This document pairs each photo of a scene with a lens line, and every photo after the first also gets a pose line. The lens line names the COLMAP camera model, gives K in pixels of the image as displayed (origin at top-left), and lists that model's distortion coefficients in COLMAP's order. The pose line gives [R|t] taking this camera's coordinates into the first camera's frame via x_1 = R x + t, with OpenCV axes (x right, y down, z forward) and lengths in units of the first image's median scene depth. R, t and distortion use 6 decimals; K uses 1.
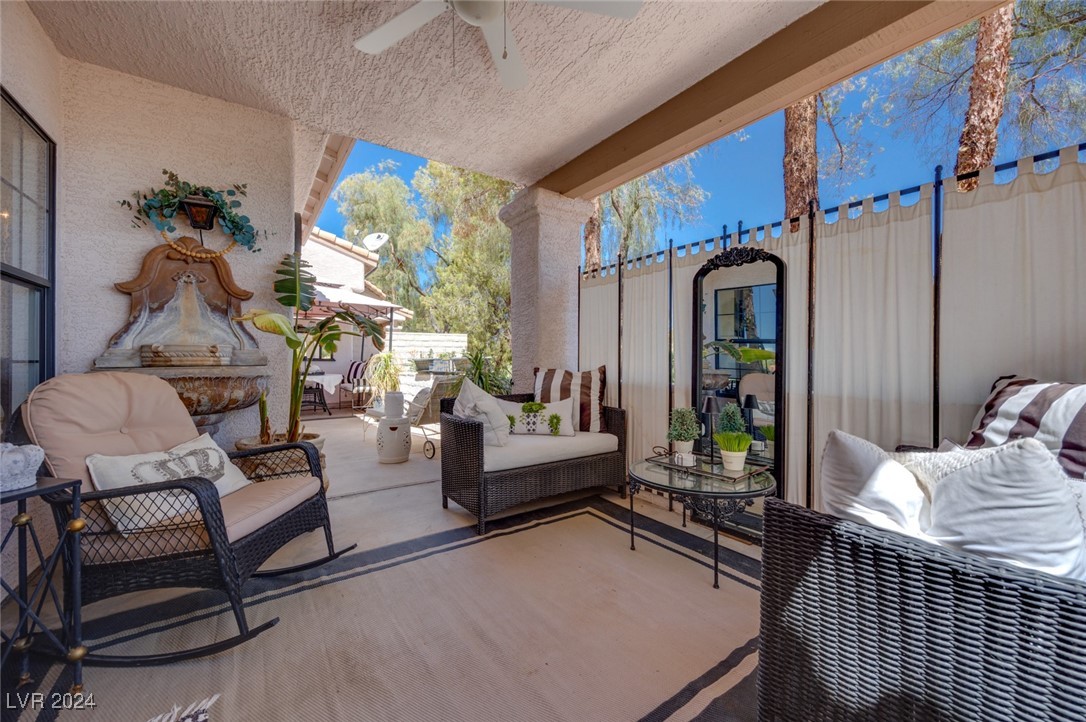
lens RADIAL K [[420.1, 0, 543.0], [0, 420.1, 361.0], [0, 0, 1]] dist [-0.001062, -0.000116]
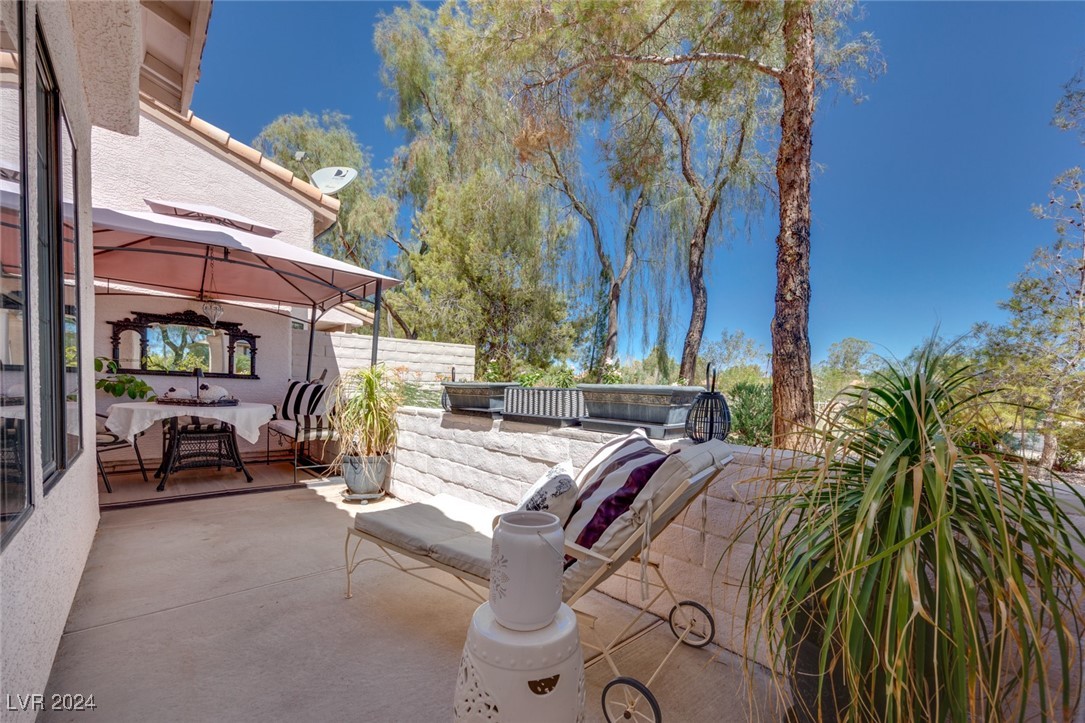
lens RADIAL K [[437.1, 0, 543.9], [0, 437.1, 408.2], [0, 0, 1]] dist [-0.000494, -0.000122]
pose [[0.991872, 0.031217, 0.123355, -0.225337], [-0.037200, 0.998225, 0.046502, -0.002960], [-0.121684, -0.050712, 0.991273, 0.445627]]
